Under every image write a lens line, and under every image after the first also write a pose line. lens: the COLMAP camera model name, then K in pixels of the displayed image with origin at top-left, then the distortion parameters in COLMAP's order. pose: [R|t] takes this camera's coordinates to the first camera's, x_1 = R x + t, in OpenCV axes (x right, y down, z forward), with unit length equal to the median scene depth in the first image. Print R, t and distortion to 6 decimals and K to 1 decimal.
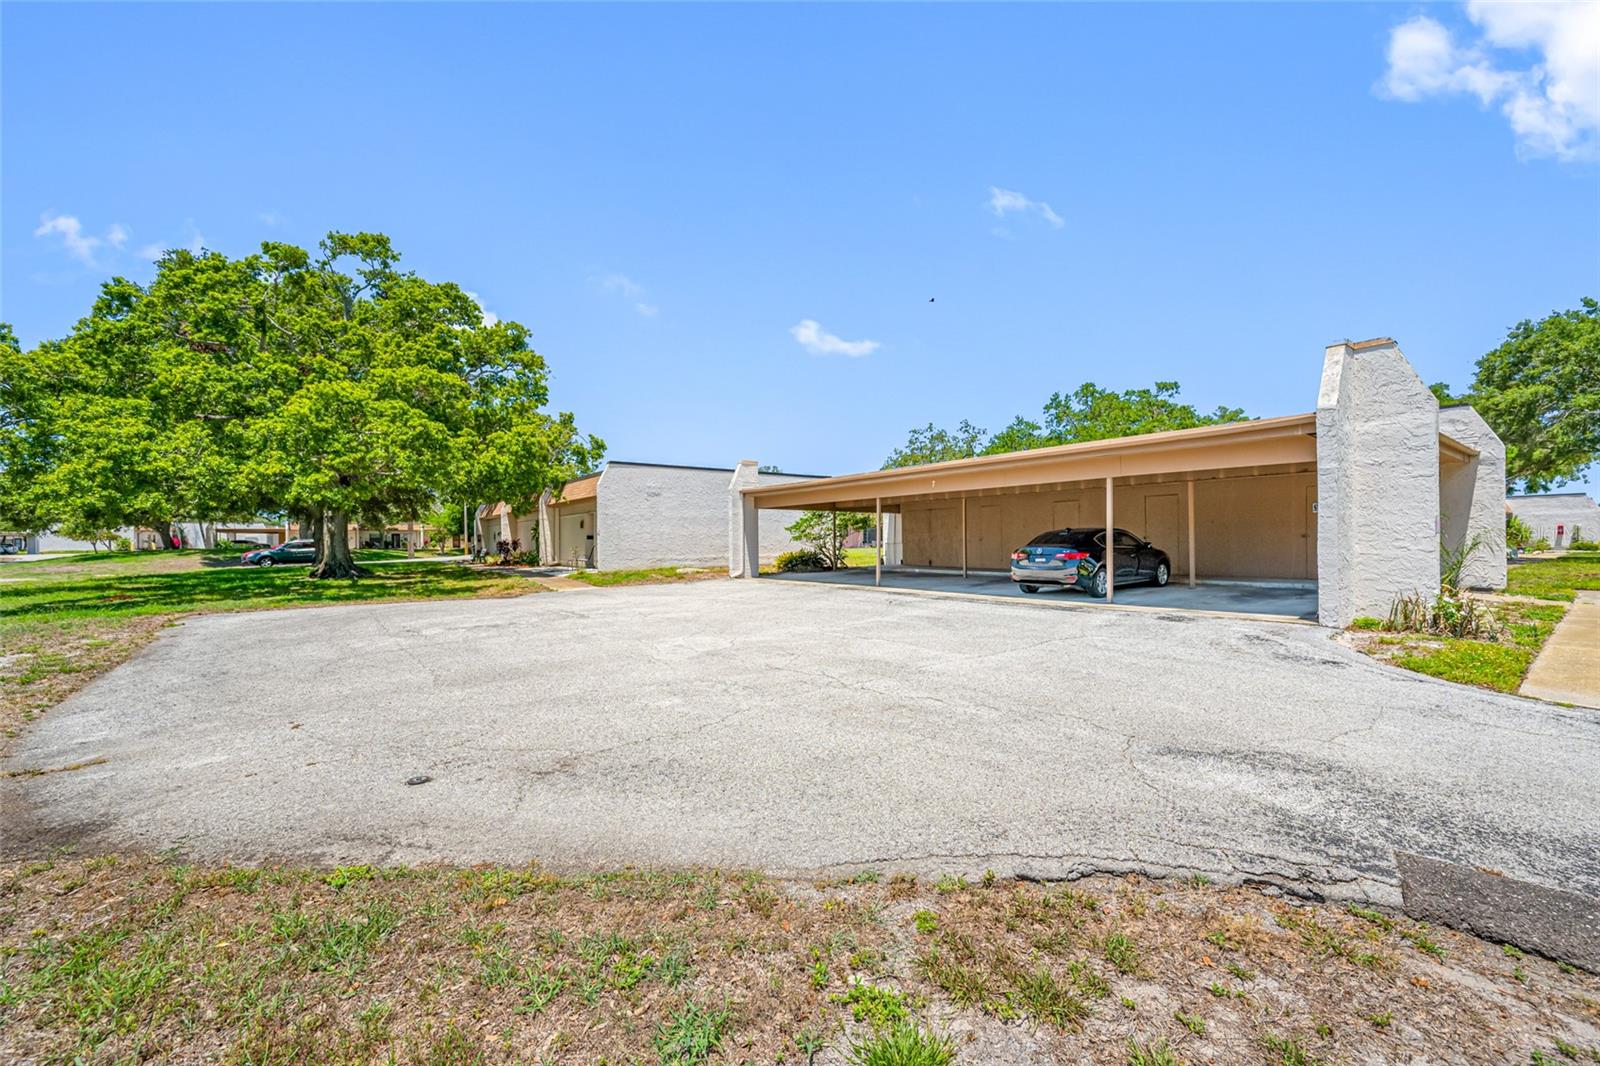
lens RADIAL K [[636.2, 0, 800.0], [0, 636.2, 533.0], [0, 0, 1]] dist [-0.000579, -0.000197]
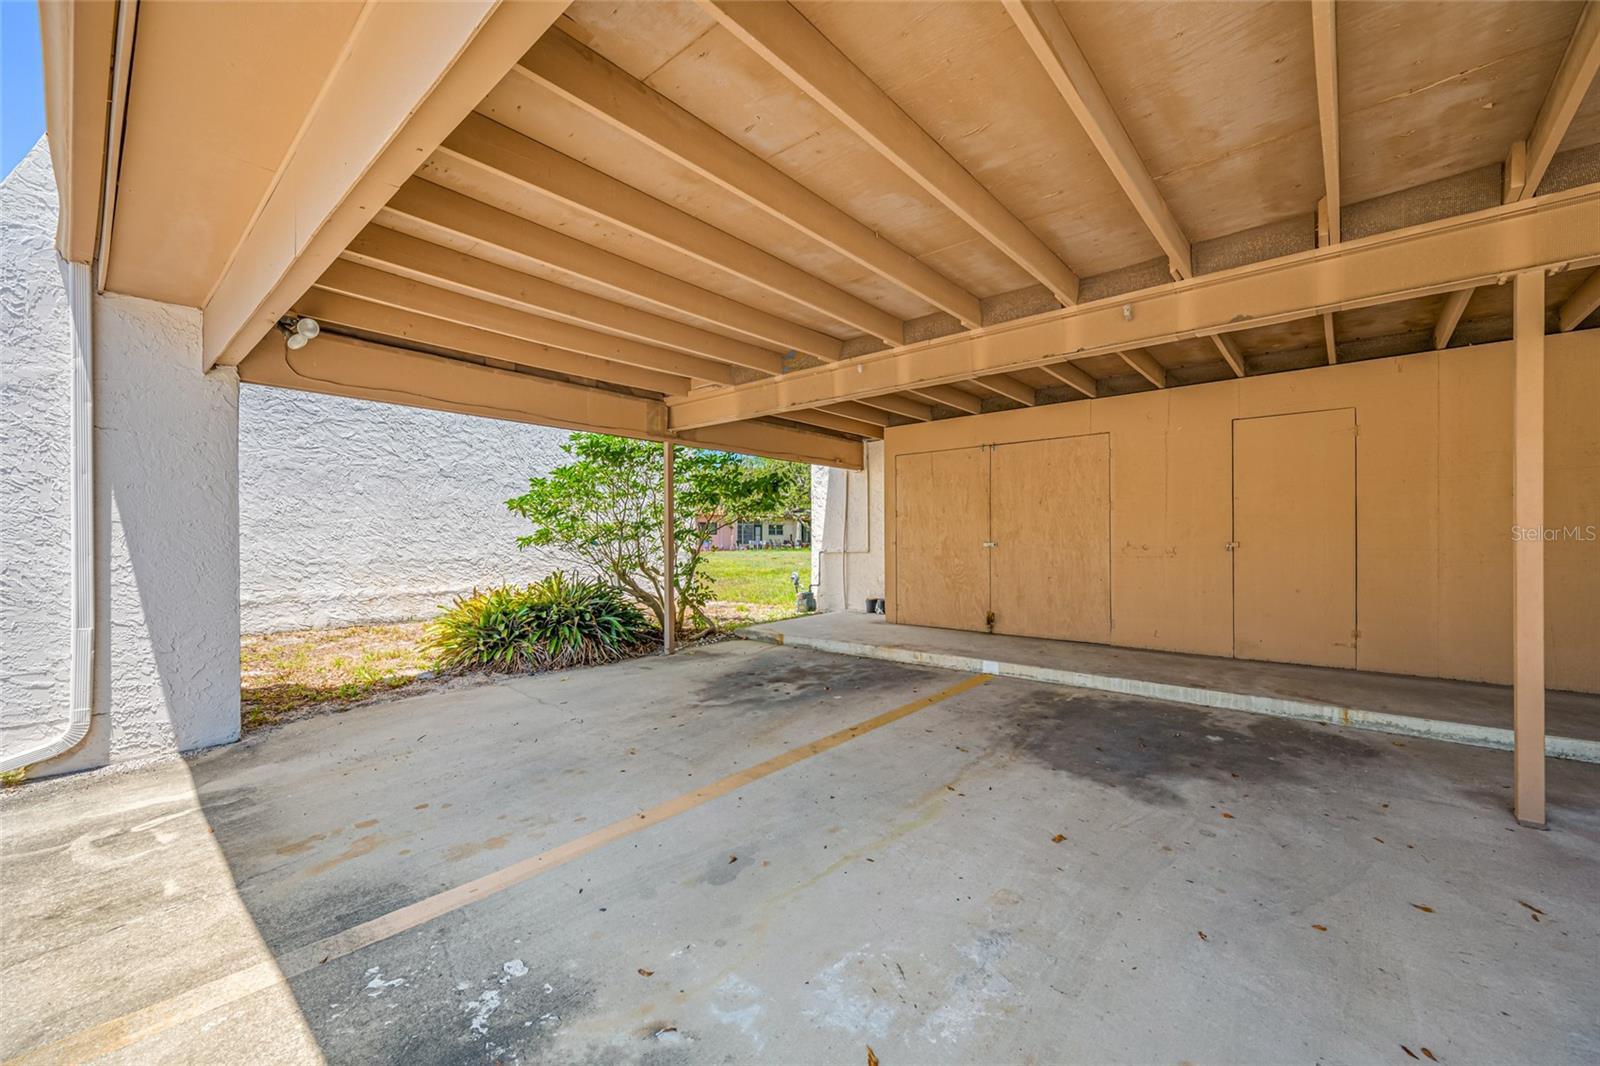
lens RADIAL K [[636.2, 0, 800.0], [0, 636.2, 533.0], [0, 0, 1]] dist [-0.000579, -0.000197]
pose [[0.979051, 0.008452, 0.203438, 0.051458], [-0.009013, 0.999958, 0.001834, 0.005069], [-0.203414, -0.003629, 0.979086, 0.685480]]
